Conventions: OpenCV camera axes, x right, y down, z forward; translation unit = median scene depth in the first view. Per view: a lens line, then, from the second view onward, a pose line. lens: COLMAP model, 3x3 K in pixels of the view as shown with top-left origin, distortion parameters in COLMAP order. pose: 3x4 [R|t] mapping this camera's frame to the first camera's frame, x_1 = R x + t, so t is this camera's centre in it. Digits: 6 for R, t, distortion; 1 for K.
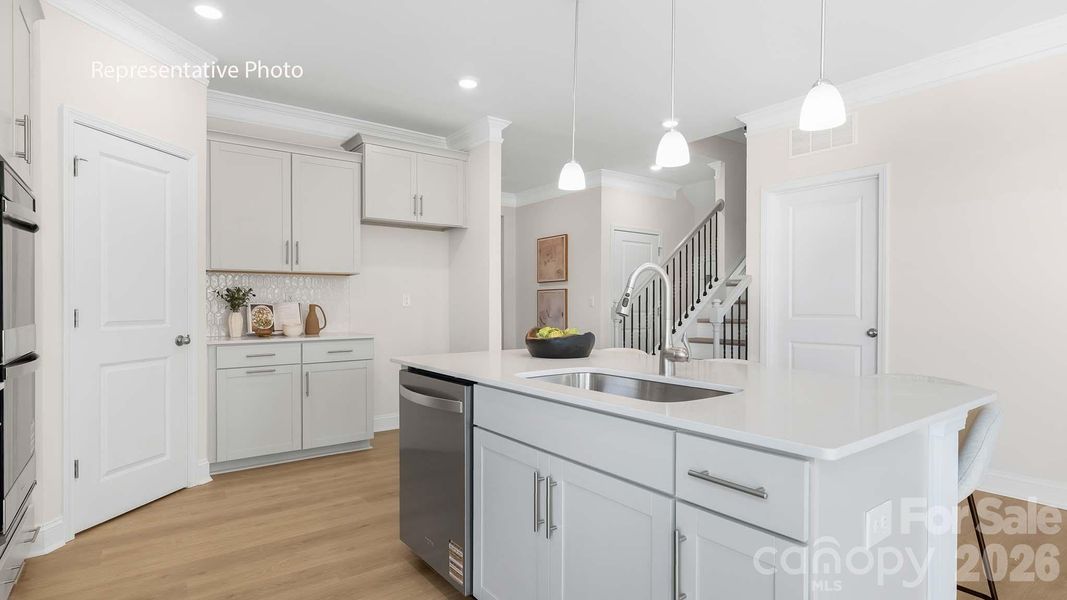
lens RADIAL K [[550.2, 0, 533.5], [0, 550.2, 300.0], [0, 0, 1]] dist [0.000028, -0.000100]
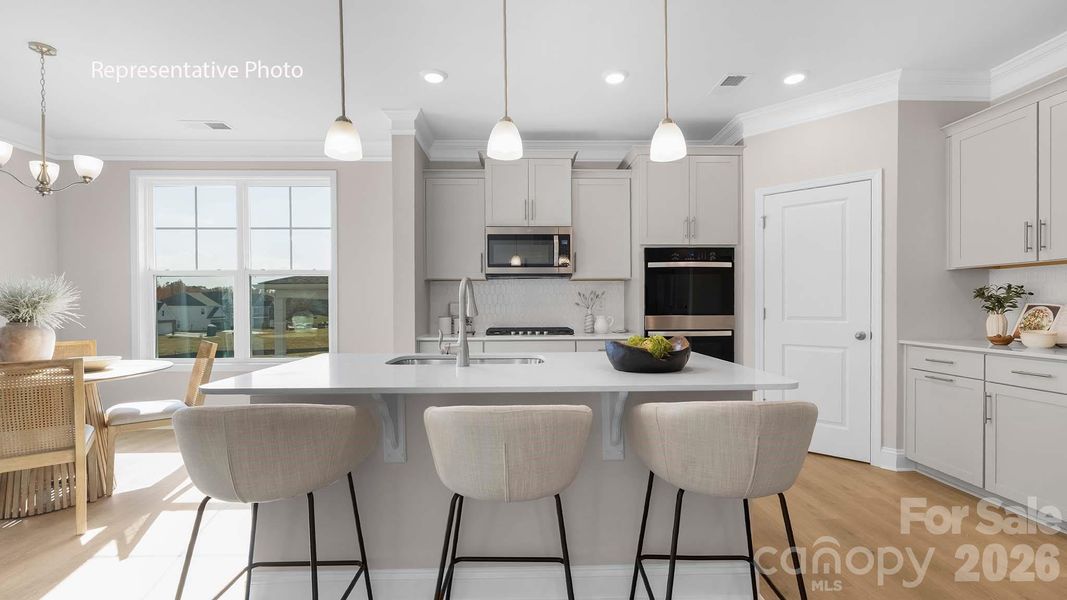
lens RADIAL K [[464.4, 0, 526.7], [0, 464.4, 307.5], [0, 0, 1]] dist [-0.001088, 0.000011]
pose [[-0.581884, 0.010286, -0.813207, 0.555595], [0.008987, 0.999940, 0.006218, 0.000846], [0.813222, -0.003690, -0.581942, 0.948860]]
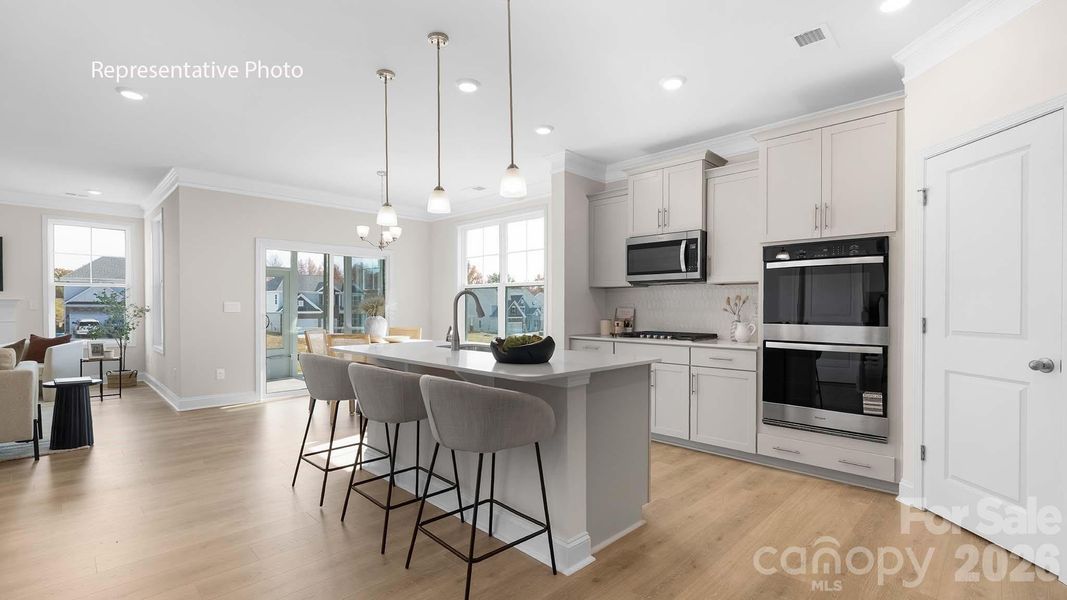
lens RADIAL K [[461.3, 0, 533.9], [0, 461.3, 310.4], [0, 0, 1]] dist [0.000436, 0.000066]
pose [[-0.984381, -0.000880, -0.176048, 0.126888], [-0.001404, 0.999995, 0.002853, 0.000143], [0.176045, 0.003055, -0.984377, 1.411272]]
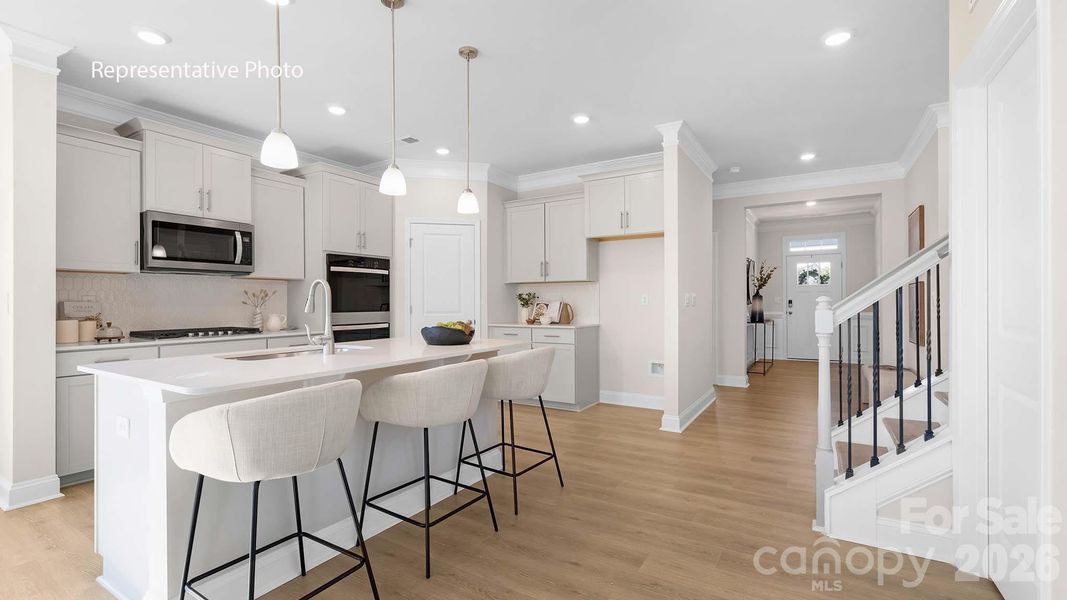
lens RADIAL K [[475.0, 0, 511.5], [0, 475.0, 303.1], [0, 0, 1]] dist [-0.000209, -0.000130]
pose [[0.345348, 0.001318, -0.938474, 0.883851], [0.007702, 0.999961, 0.004238, 0.001748], [0.938443, -0.008692, 0.345325, 0.547694]]
